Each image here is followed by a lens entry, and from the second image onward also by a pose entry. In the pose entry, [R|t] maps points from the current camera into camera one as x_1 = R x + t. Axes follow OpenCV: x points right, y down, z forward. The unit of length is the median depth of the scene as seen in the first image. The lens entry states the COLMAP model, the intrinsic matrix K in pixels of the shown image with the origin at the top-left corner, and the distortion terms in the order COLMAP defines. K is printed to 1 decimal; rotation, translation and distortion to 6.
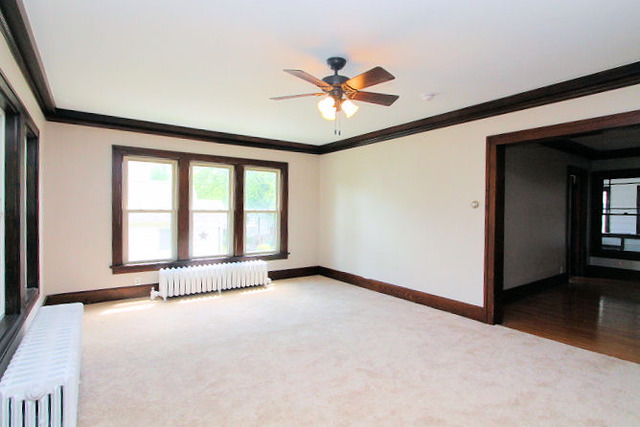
lens RADIAL K [[314.9, 0, 317.6], [0, 314.9, 211.9], [0, 0, 1]] dist [-0.004736, -0.000627]
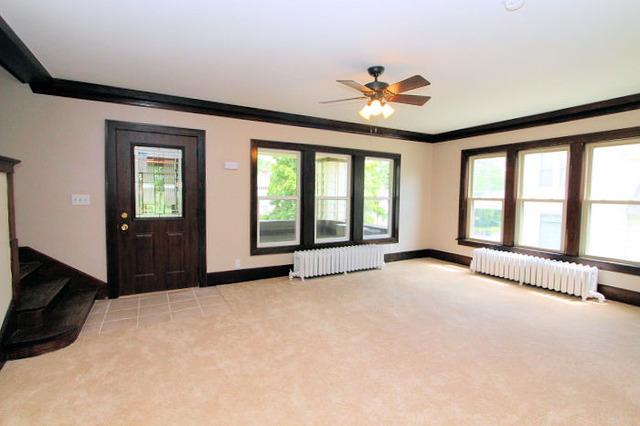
lens RADIAL K [[314.9, 0, 320.1], [0, 314.9, 213.1], [0, 0, 1]] dist [-0.004736, -0.000627]
pose [[-0.112014, 0.050950, -0.992400, 0.659183], [-0.019610, 0.998377, 0.053470, -0.002320], [0.993513, 0.025450, -0.110833, 0.458252]]
